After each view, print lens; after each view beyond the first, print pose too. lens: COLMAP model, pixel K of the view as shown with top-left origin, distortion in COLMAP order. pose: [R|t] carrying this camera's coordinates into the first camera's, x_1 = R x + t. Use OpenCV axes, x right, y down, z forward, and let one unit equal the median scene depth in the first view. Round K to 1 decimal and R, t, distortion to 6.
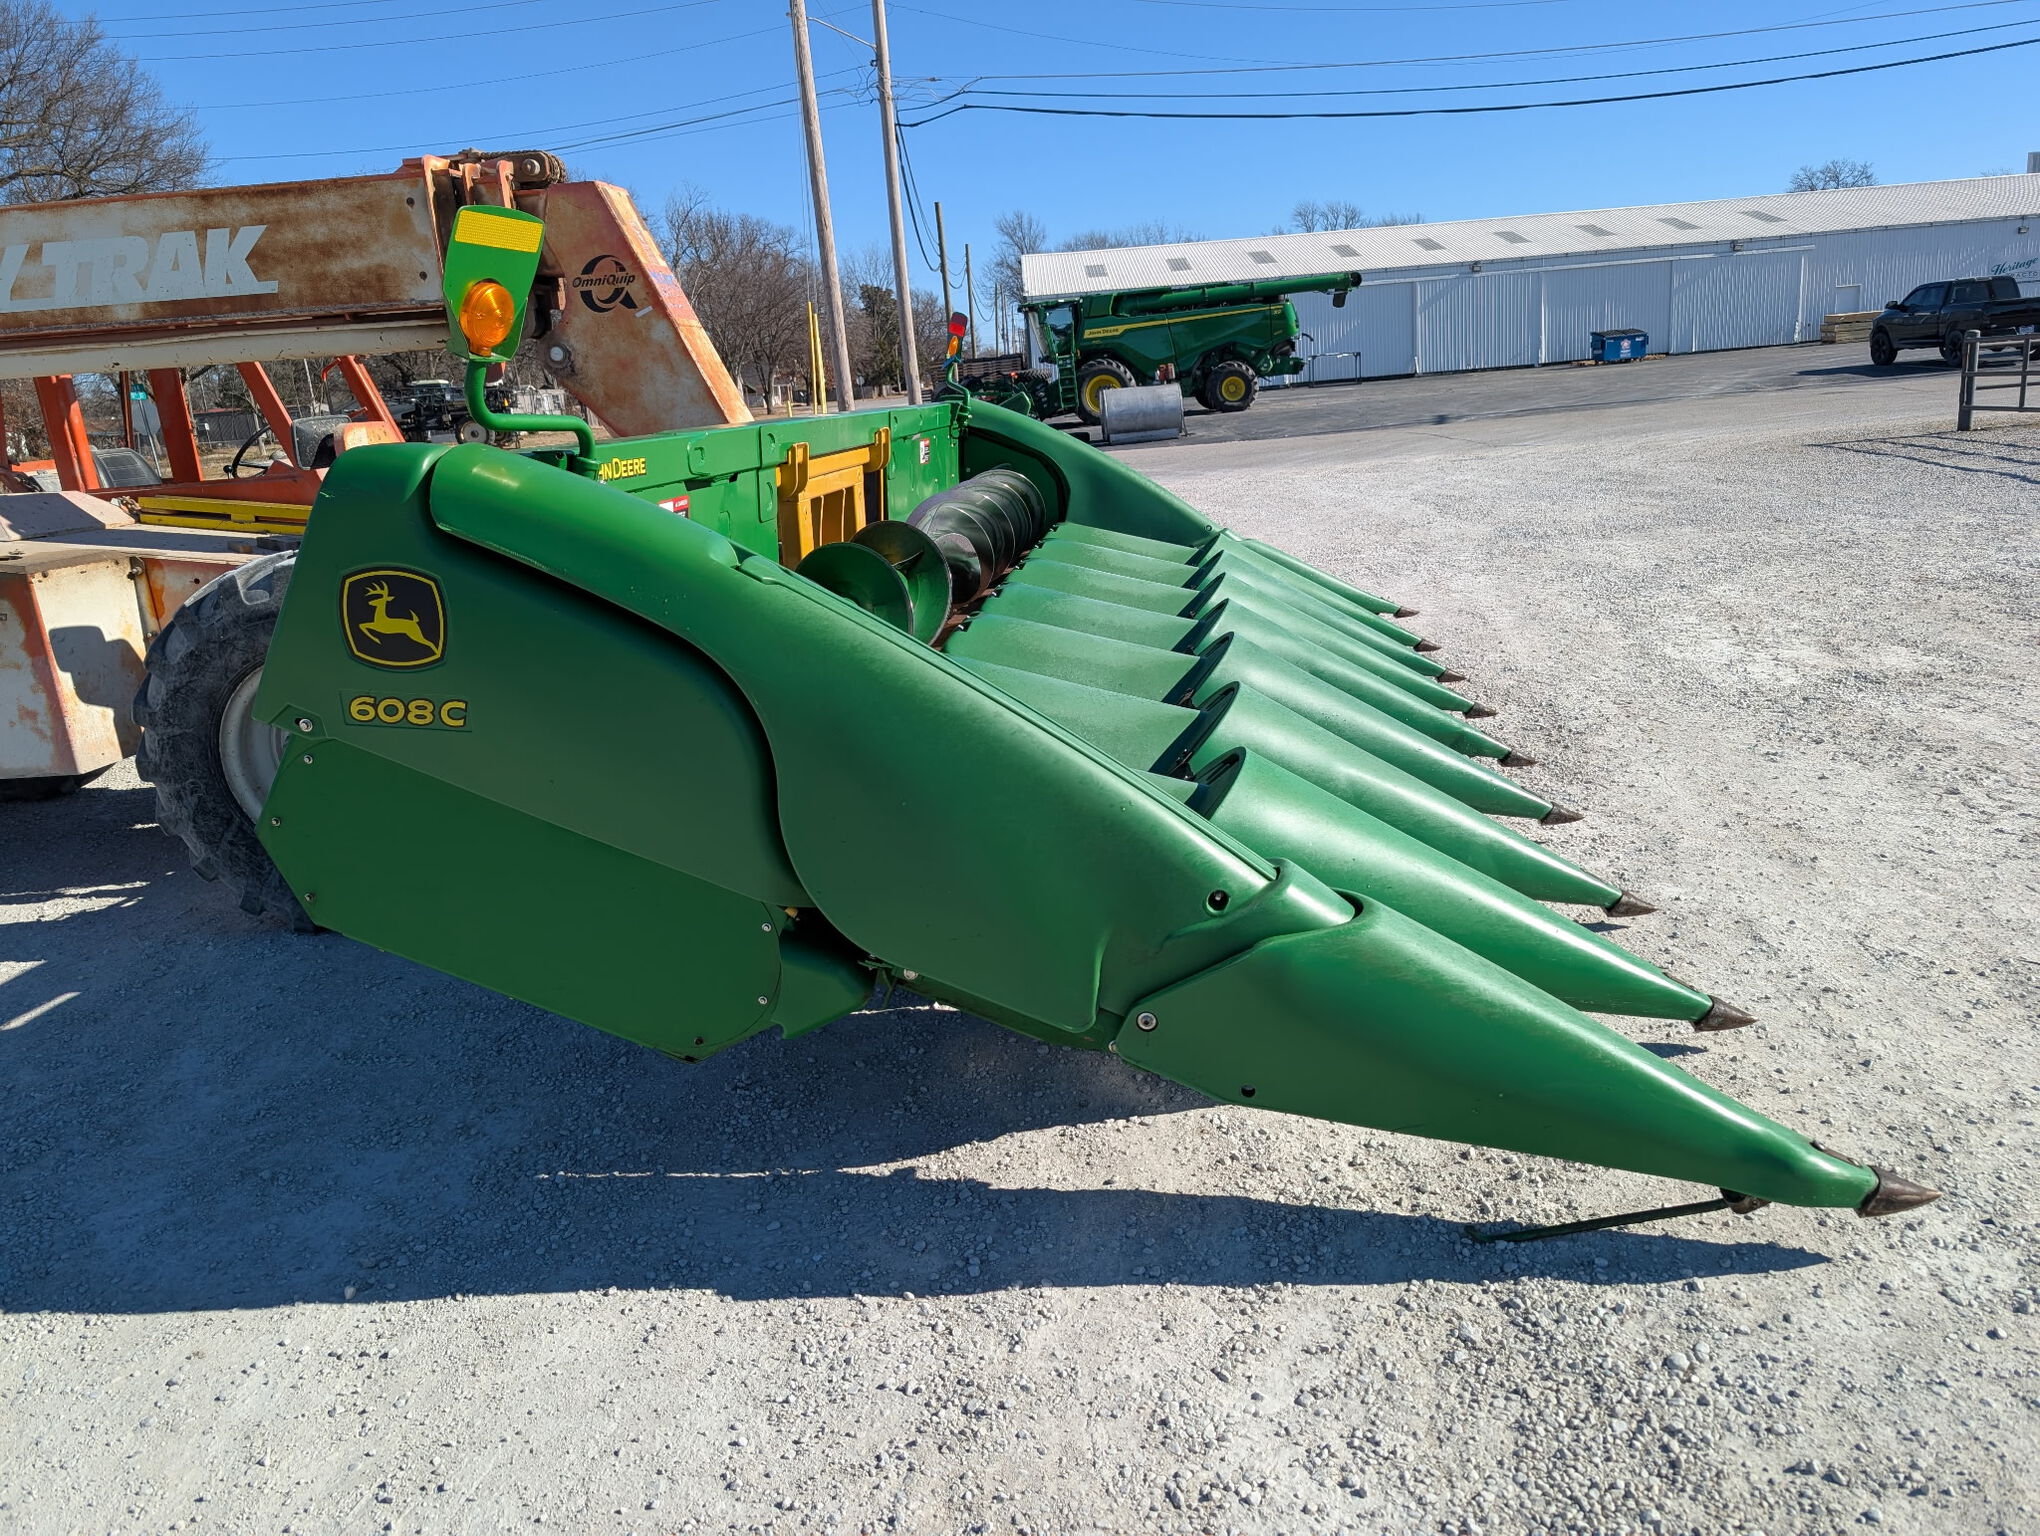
lens RADIAL K [[1465.1, 0, 1021.1], [0, 1465.1, 766.3], [0, 0, 1]] dist [0.016477, -0.005850]
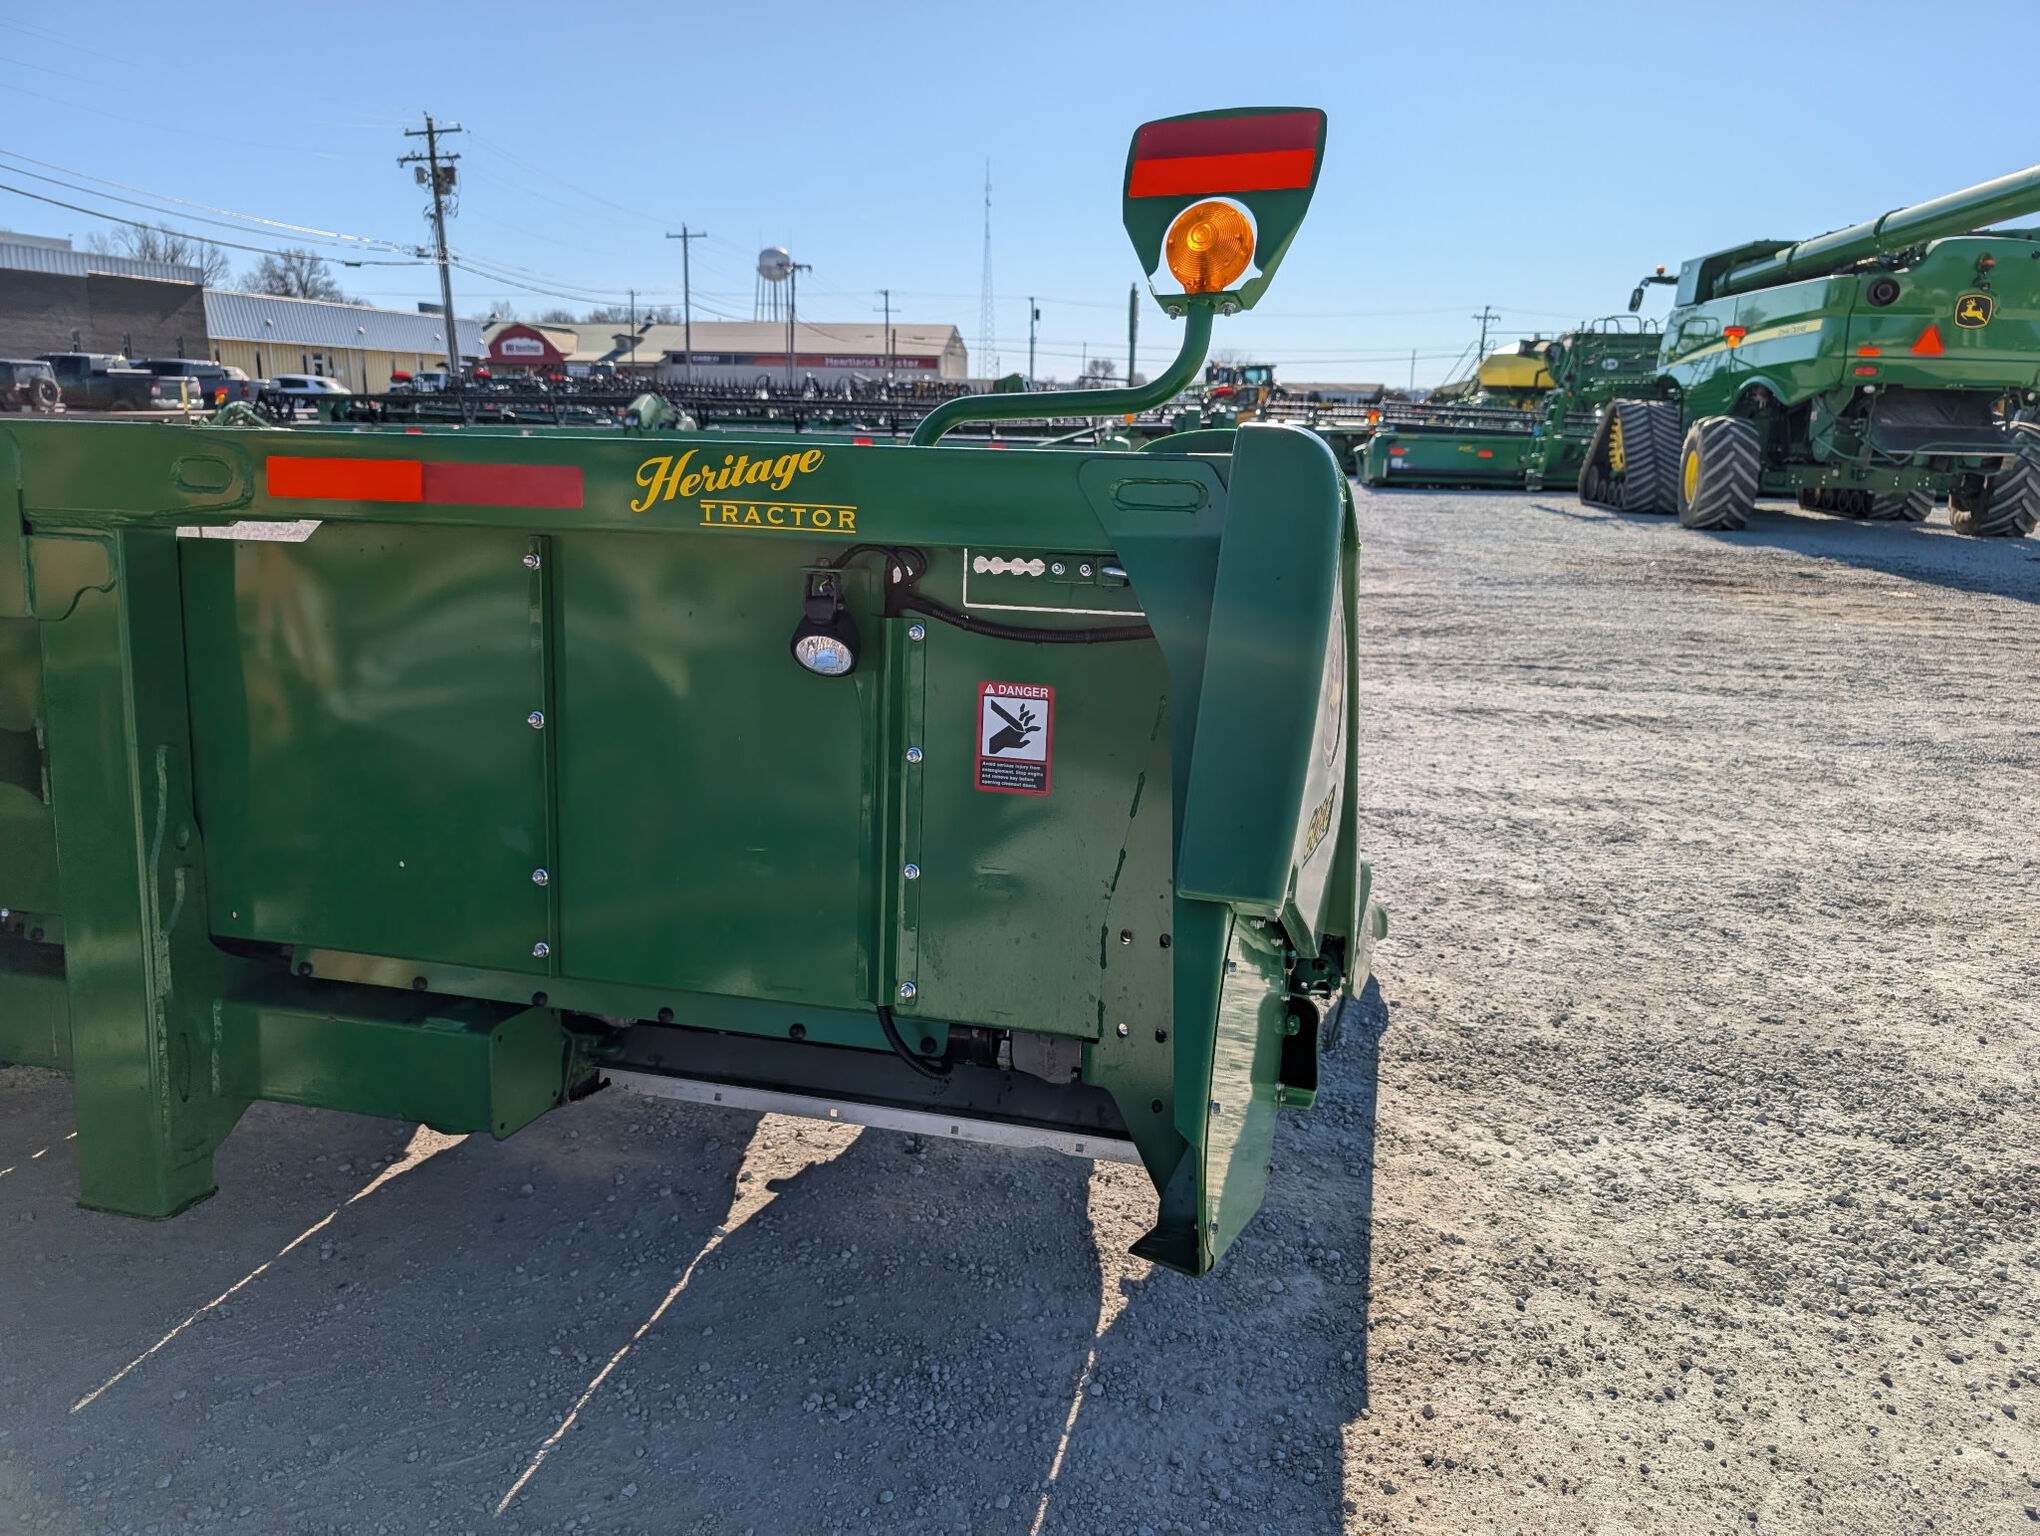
lens RADIAL K [[1492.4, 0, 1060.5], [0, 1492.4, 757.6], [0, 0, 1]] dist [0.005638, 0.000017]
pose [[0.130144, -0.151541, 0.979846, -0.530992], [0.221513, 0.967716, 0.120243, -0.084839], [-0.966434, 0.201400, 0.159511, 0.484679]]
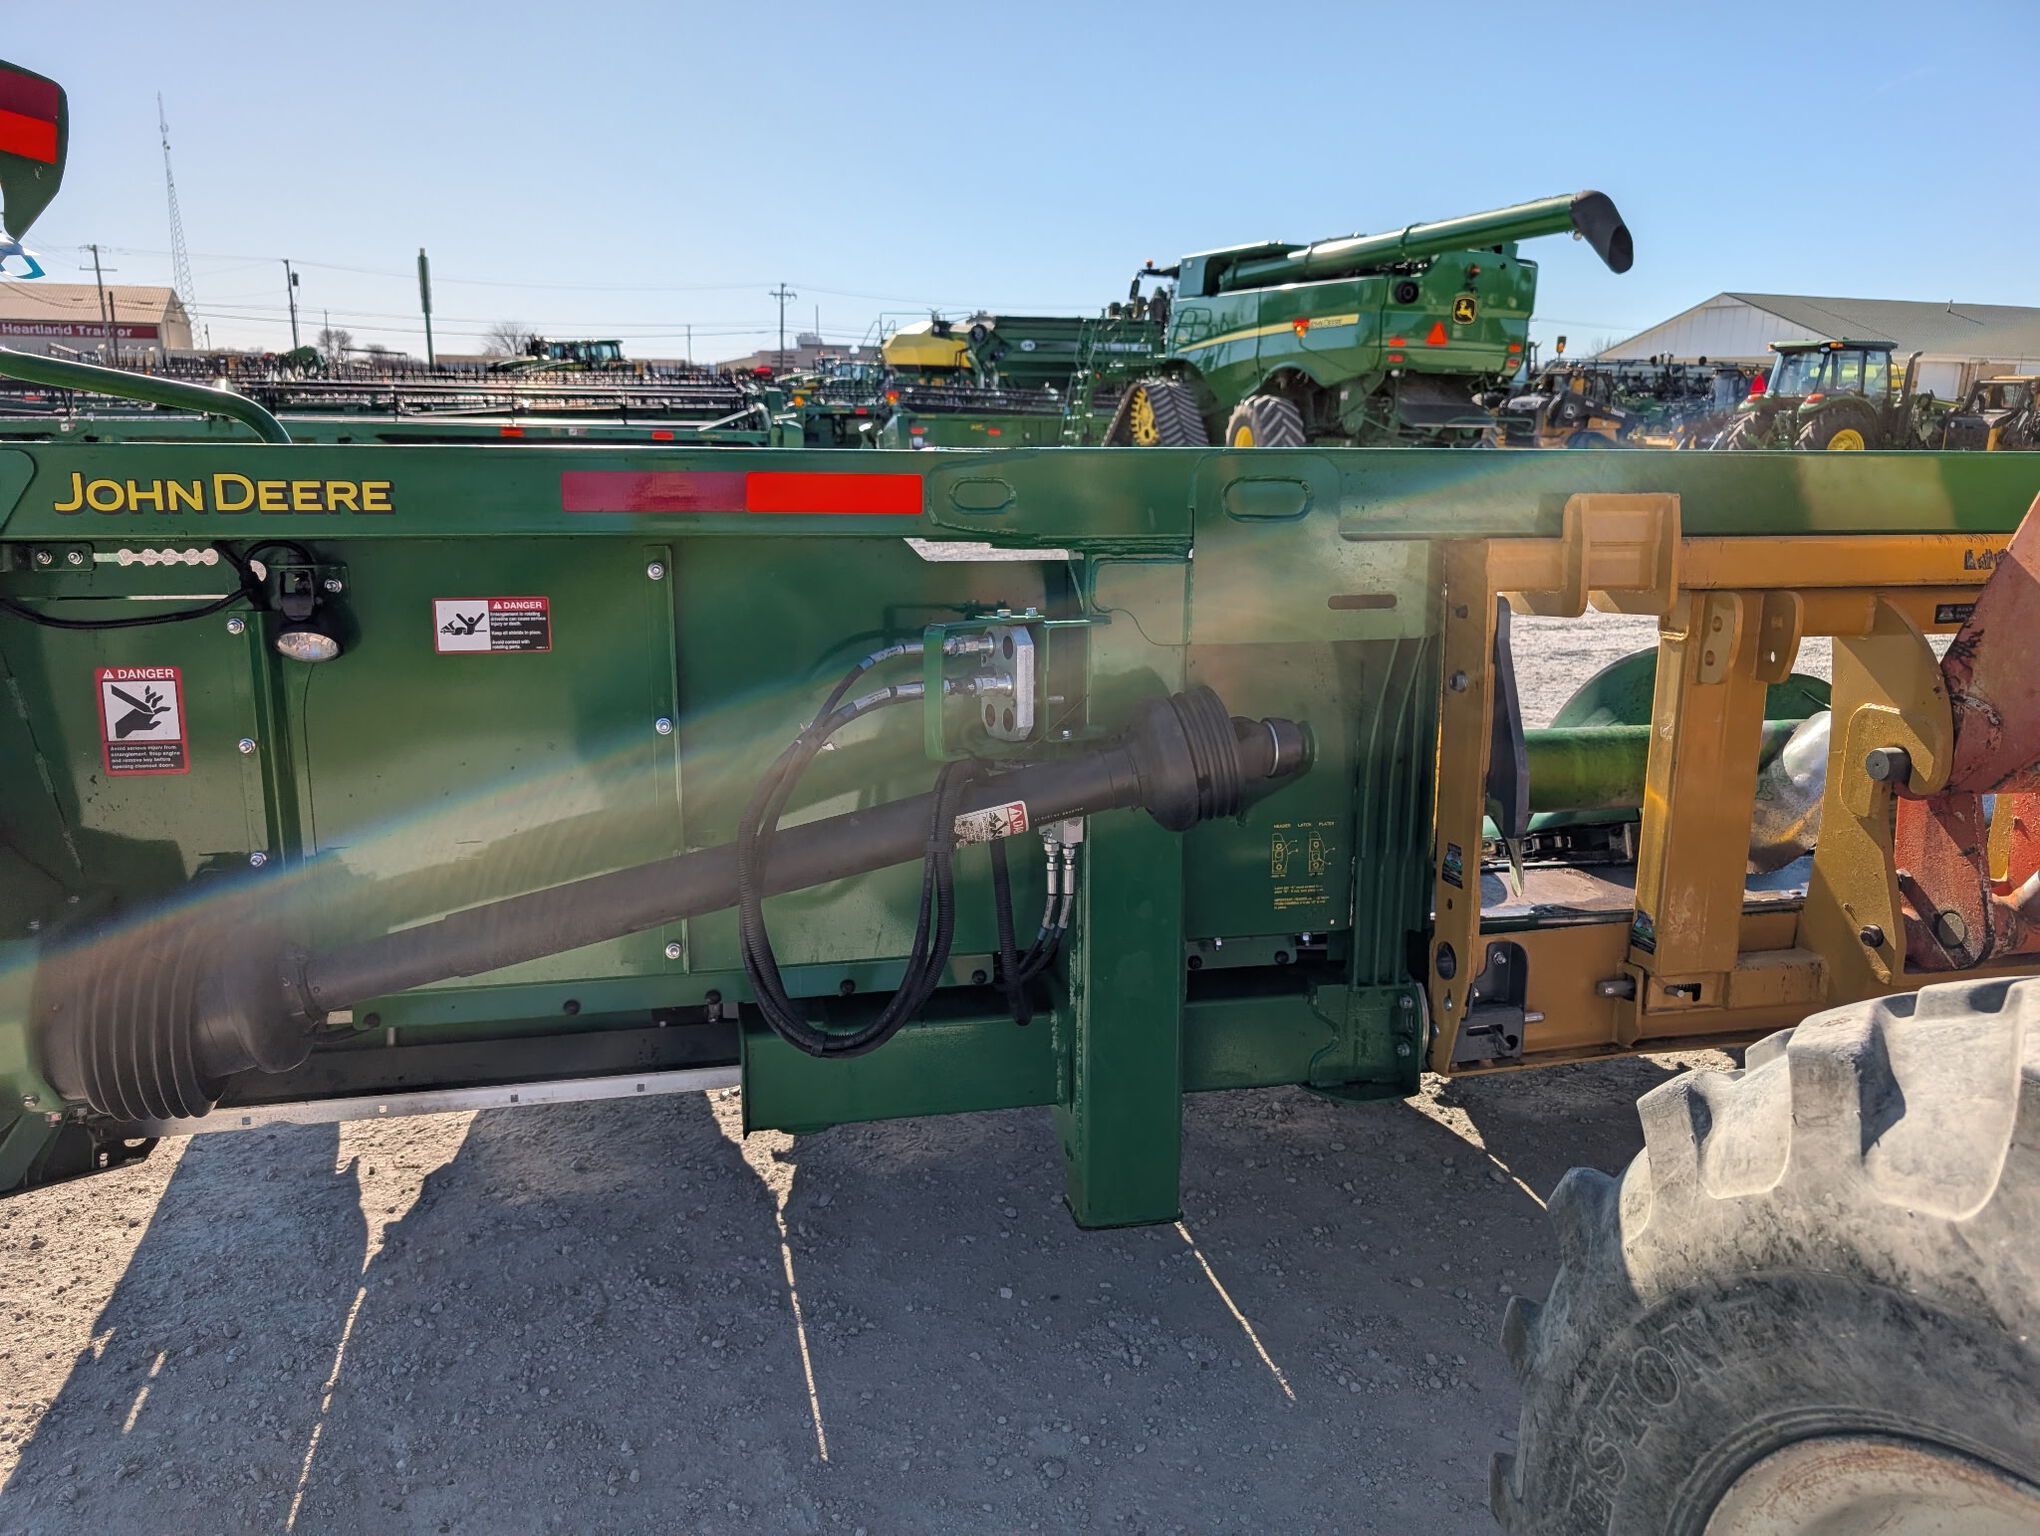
lens RADIAL K [[1491.4, 0, 1012.2], [0, 1491.4, 780.5], [0, 0, 1]] dist [0.002666, 0.000524]
pose [[-0.325812, -0.169586, 0.930101, -0.478804], [0.247035, 0.934334, 0.256893, -0.337464], [-0.912590, 0.313466, -0.262523, 1.427266]]
